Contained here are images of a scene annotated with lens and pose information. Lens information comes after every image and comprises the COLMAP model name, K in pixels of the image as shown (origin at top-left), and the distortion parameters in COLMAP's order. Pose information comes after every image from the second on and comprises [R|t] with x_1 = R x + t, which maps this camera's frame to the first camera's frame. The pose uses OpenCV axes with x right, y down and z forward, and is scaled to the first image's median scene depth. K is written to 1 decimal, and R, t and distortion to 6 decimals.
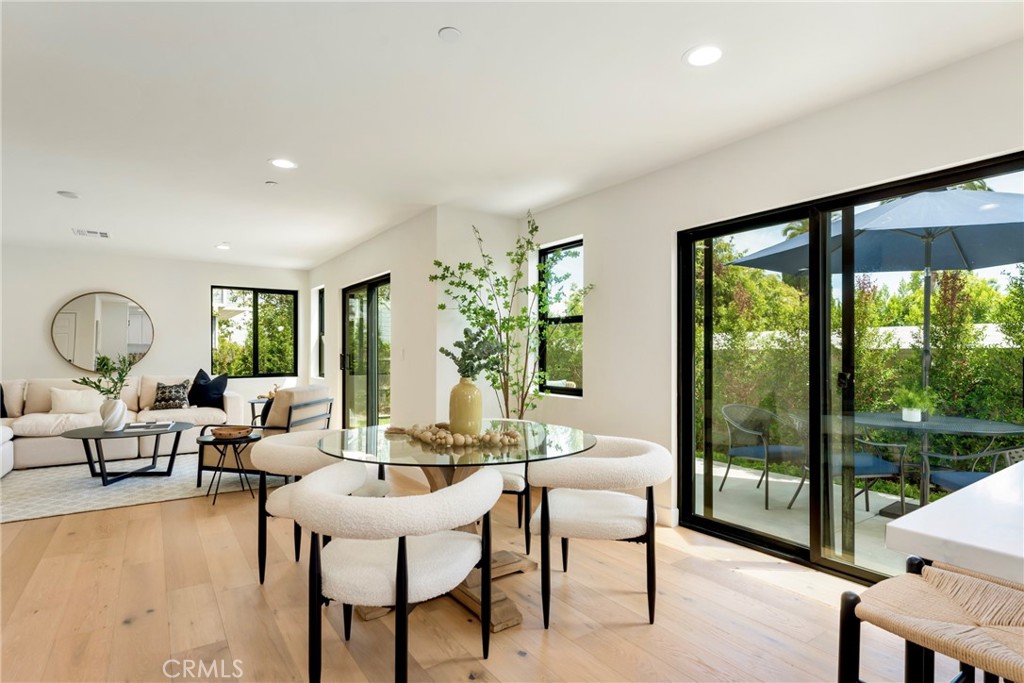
lens RADIAL K [[512.5, 0, 515.1], [0, 512.5, 353.3], [0, 0, 1]] dist [0.000209, -0.000486]
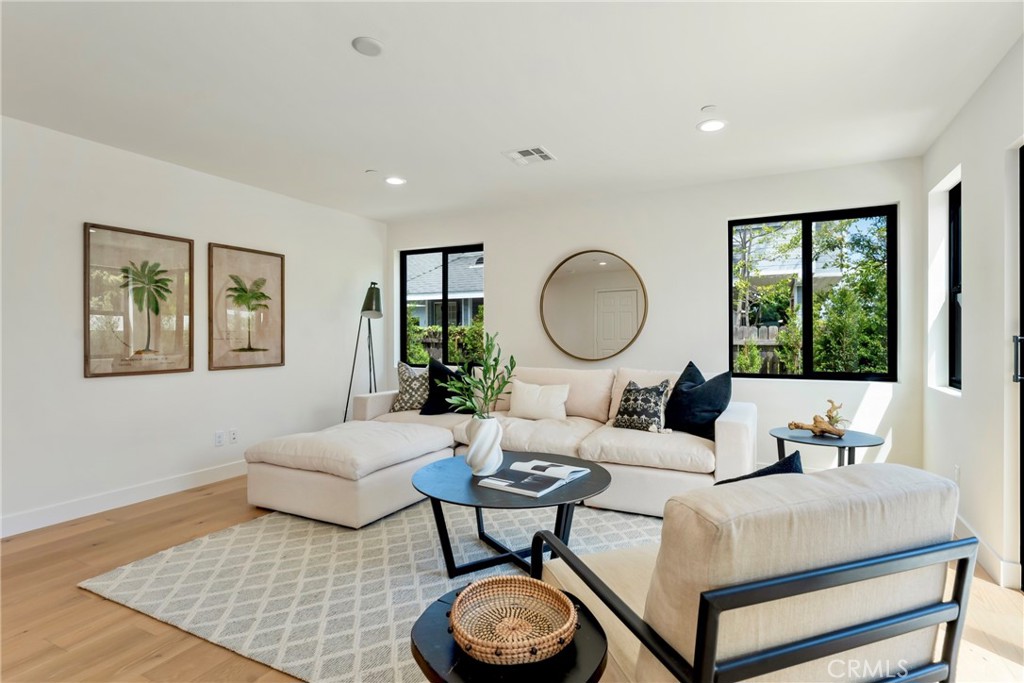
lens RADIAL K [[522.2, 0, 512.2], [0, 522.2, 336.6], [0, 0, 1]] dist [-0.000360, -0.001221]
pose [[0.464379, 0.002110, -0.885634, -0.202083], [0.001884, 0.999993, 0.003370, 0.000322], [0.885635, -0.003234, 0.464372, 0.581980]]
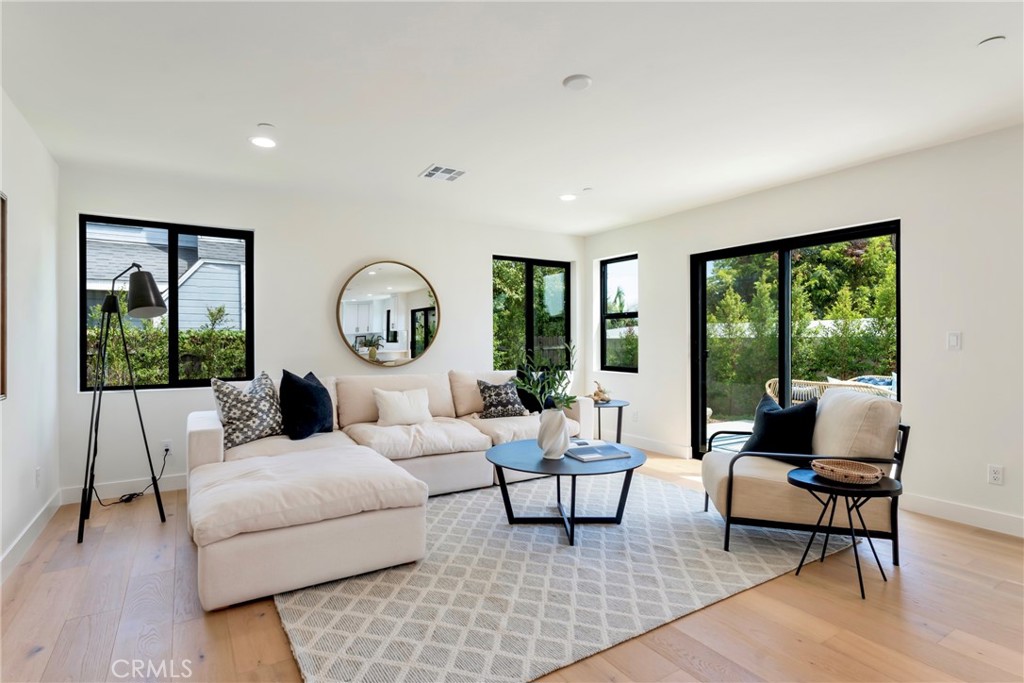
lens RADIAL K [[522.2, 0, 512.2], [0, 522.2, 336.6], [0, 0, 1]] dist [-0.000360, -0.001221]
pose [[0.998651, -0.005419, -0.051647, -0.611543], [0.004925, 0.999941, -0.009696, 0.001181], [0.051696, 0.009429, 0.998618, 0.243456]]
